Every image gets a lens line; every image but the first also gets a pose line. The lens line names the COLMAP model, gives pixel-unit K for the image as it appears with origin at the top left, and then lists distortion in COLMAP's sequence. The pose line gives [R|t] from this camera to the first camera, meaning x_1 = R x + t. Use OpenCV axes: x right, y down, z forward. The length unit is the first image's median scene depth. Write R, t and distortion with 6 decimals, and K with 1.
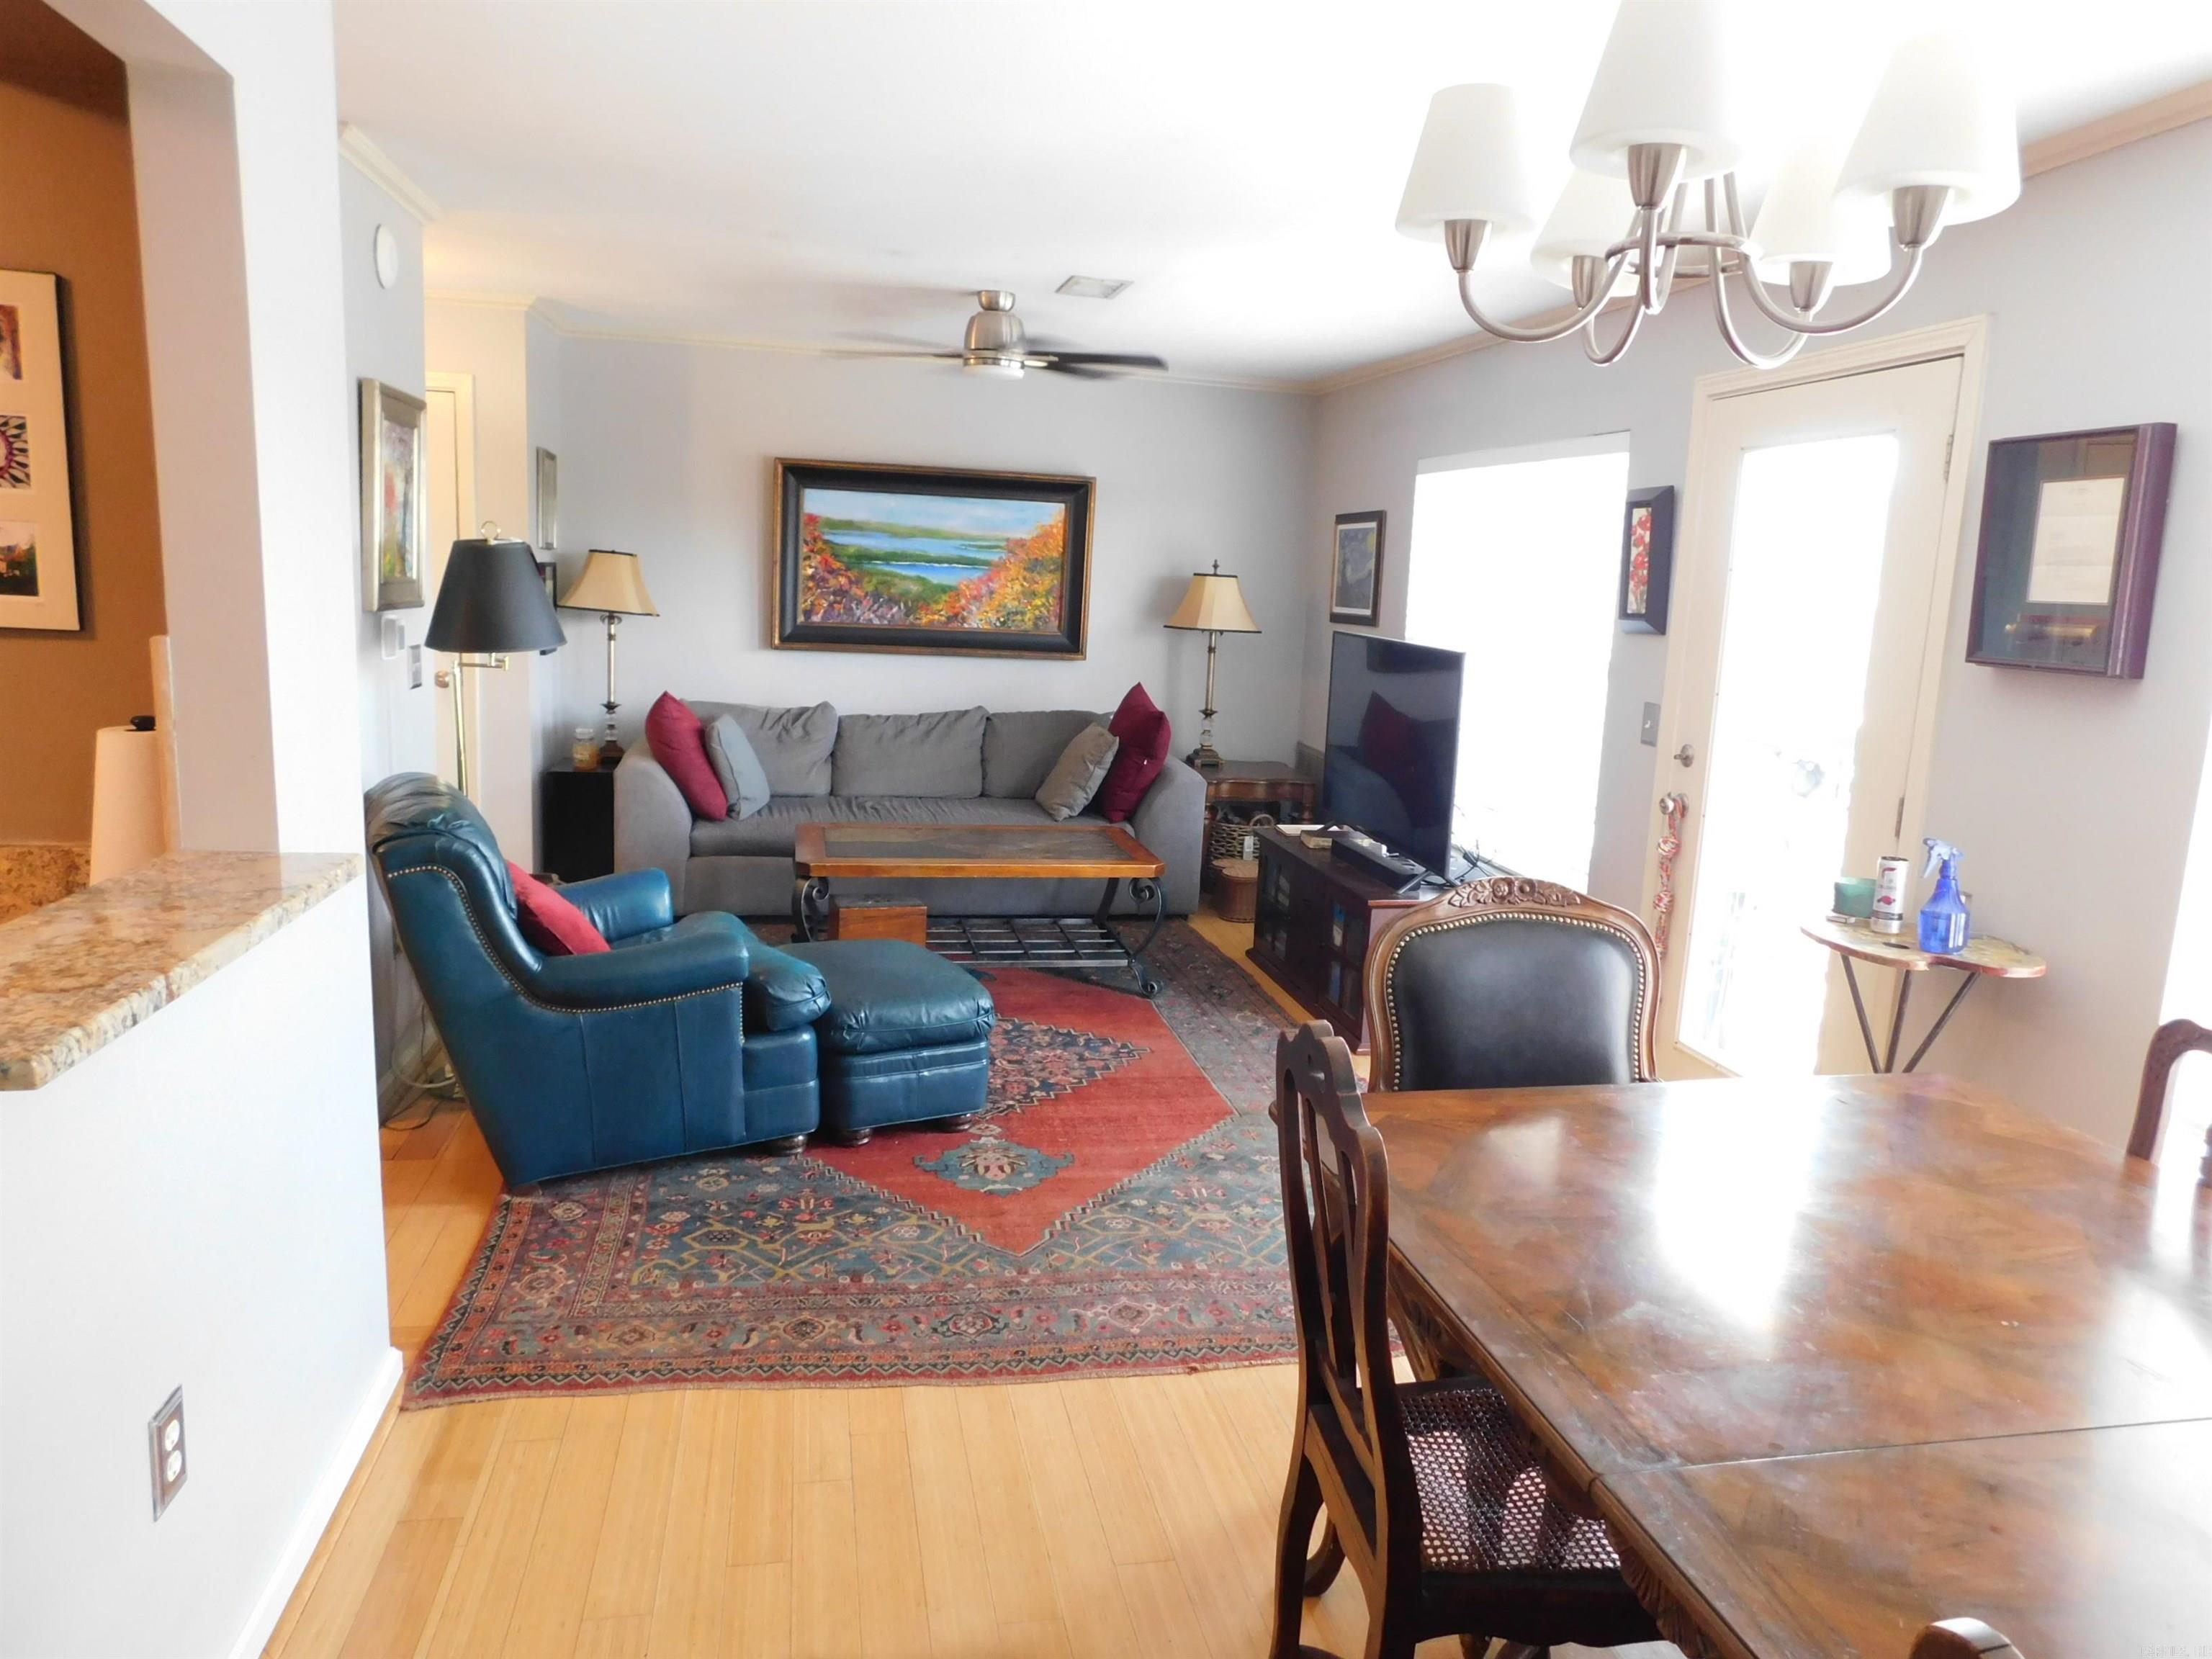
lens RADIAL K [[1471.2, 0, 1107.2], [0, 1471.2, 828.8], [0, 0, 1]] dist [-0.067759, 0.055703]
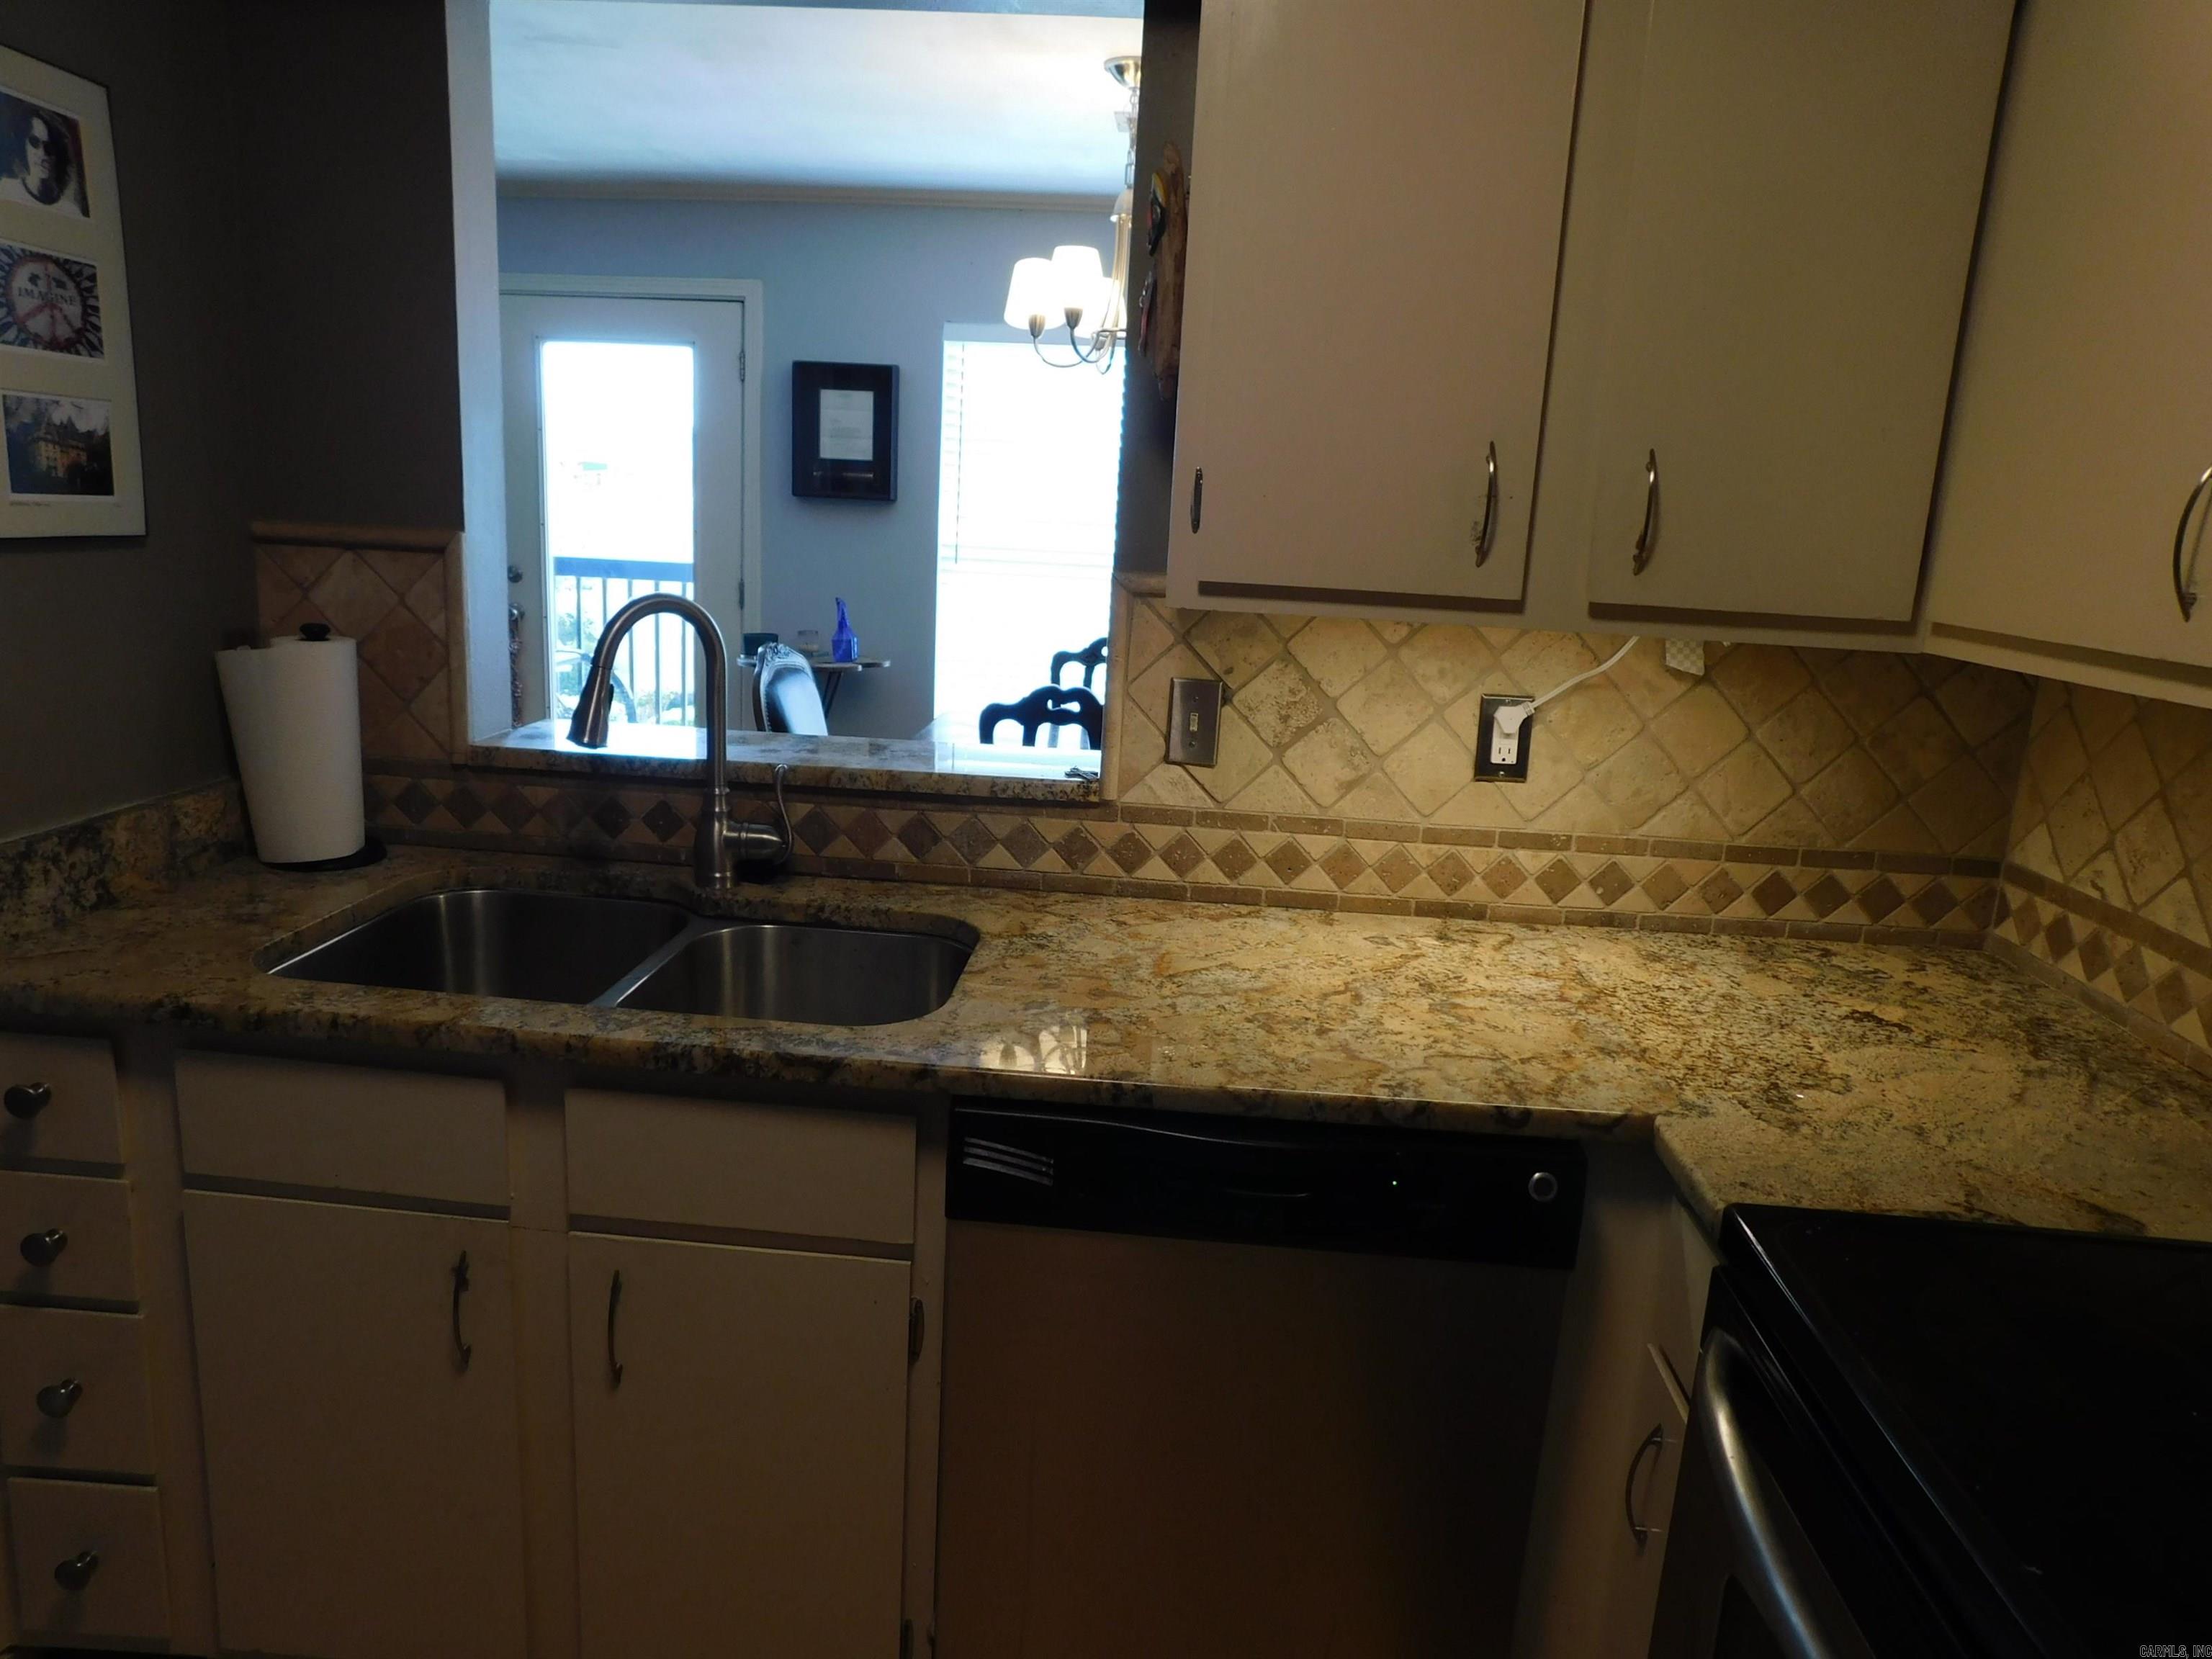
lens RADIAL K [[1471.2, 0, 1105.0], [0, 1471.2, 825.0], [0, 0, 1]] dist [-0.067759, 0.055703]
pose [[0.265626, -0.241884, 0.933239, -1.400794], [0.126849, 0.968367, 0.214884, -0.086813], [-0.955695, 0.061302, 0.287906, 0.255970]]
